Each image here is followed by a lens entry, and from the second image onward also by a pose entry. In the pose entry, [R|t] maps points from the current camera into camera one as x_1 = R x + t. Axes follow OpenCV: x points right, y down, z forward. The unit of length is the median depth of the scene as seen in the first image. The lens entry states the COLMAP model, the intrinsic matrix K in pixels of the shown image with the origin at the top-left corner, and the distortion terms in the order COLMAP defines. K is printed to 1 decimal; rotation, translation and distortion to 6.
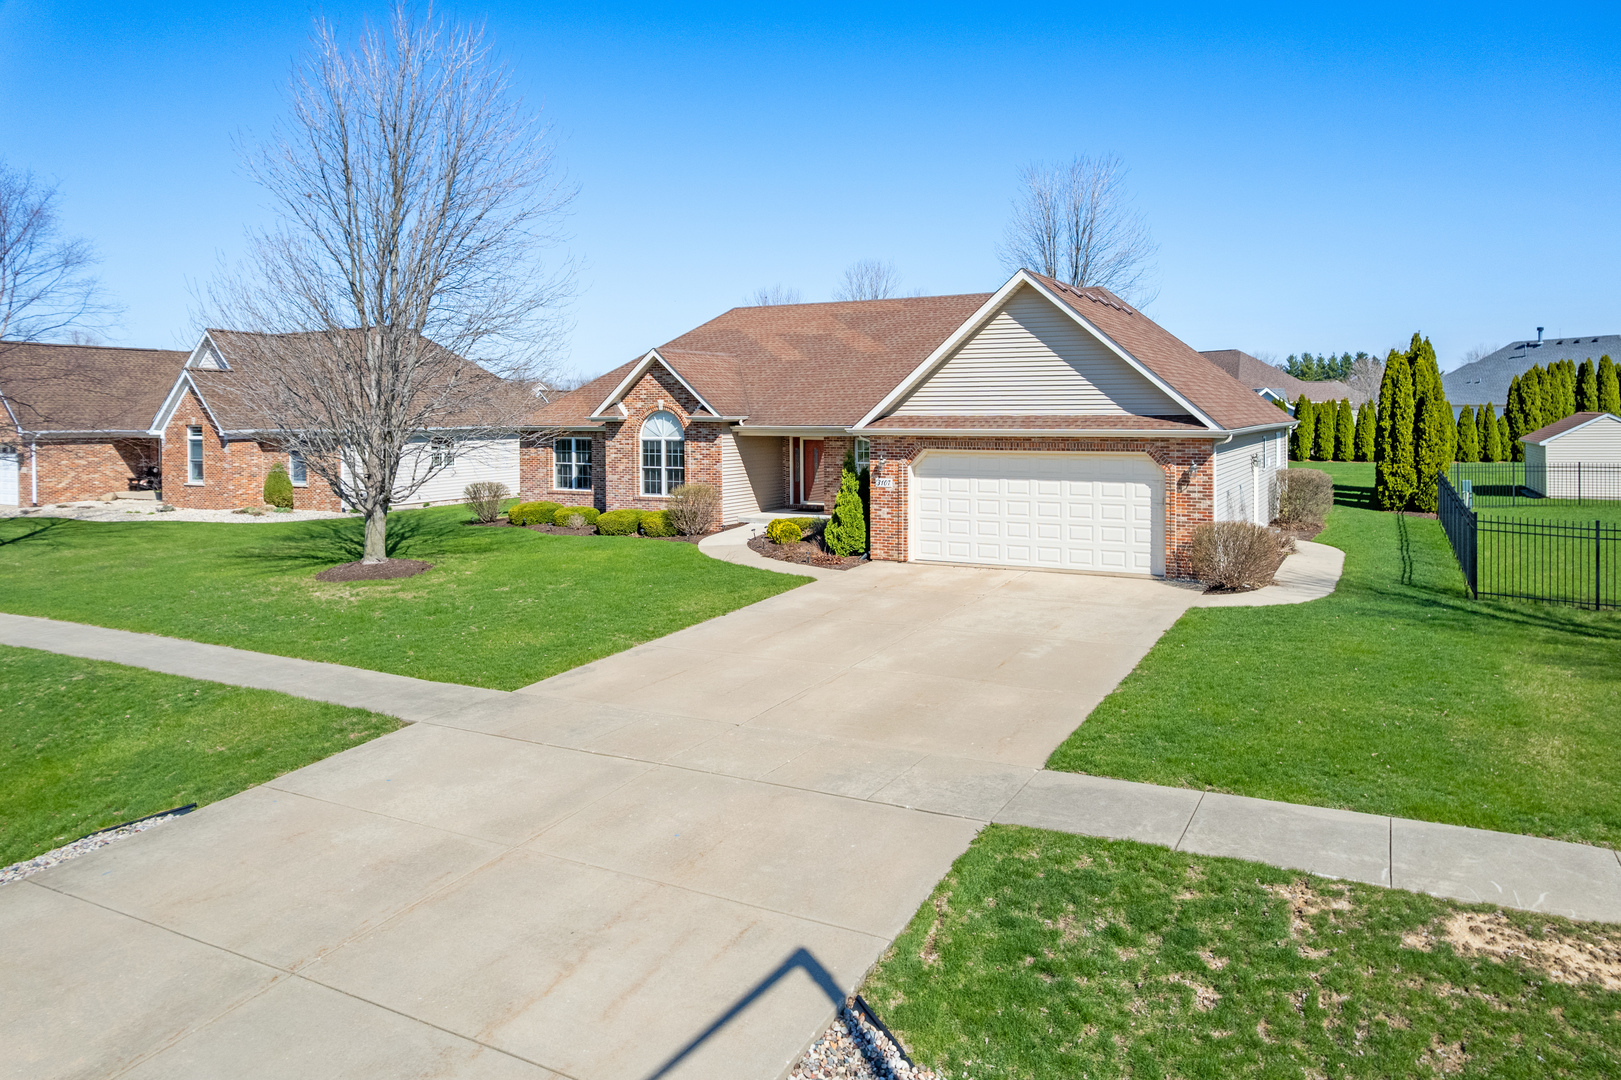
lens RADIAL K [[1039.5, 0, 824.9], [0, 1039.5, 544.3], [0, 0, 1]] dist [-0.071437, 0.059129]
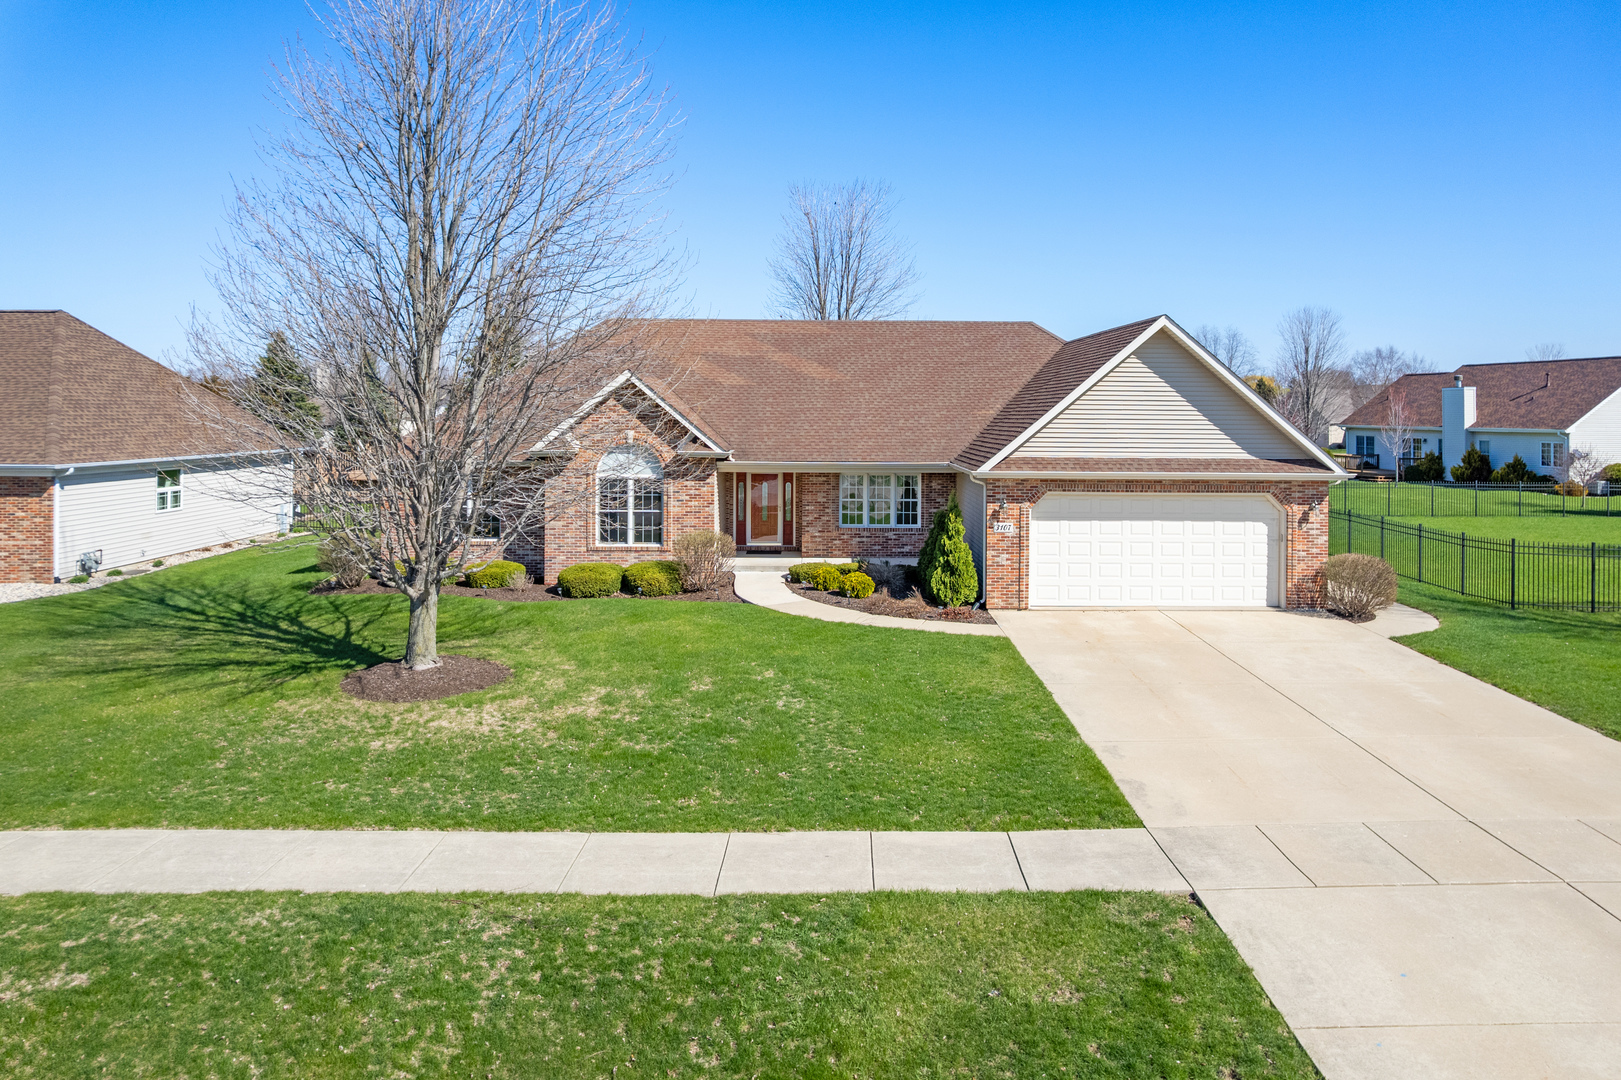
lens RADIAL K [[1039.5, 0, 824.9], [0, 1039.5, 544.3], [0, 0, 1]] dist [-0.071437, 0.059129]
pose [[0.881133, -0.045477, 0.470676, -0.533544], [0.048577, 0.998804, 0.005566, -0.057248], [-0.470366, 0.017959, 0.882289, 0.242934]]
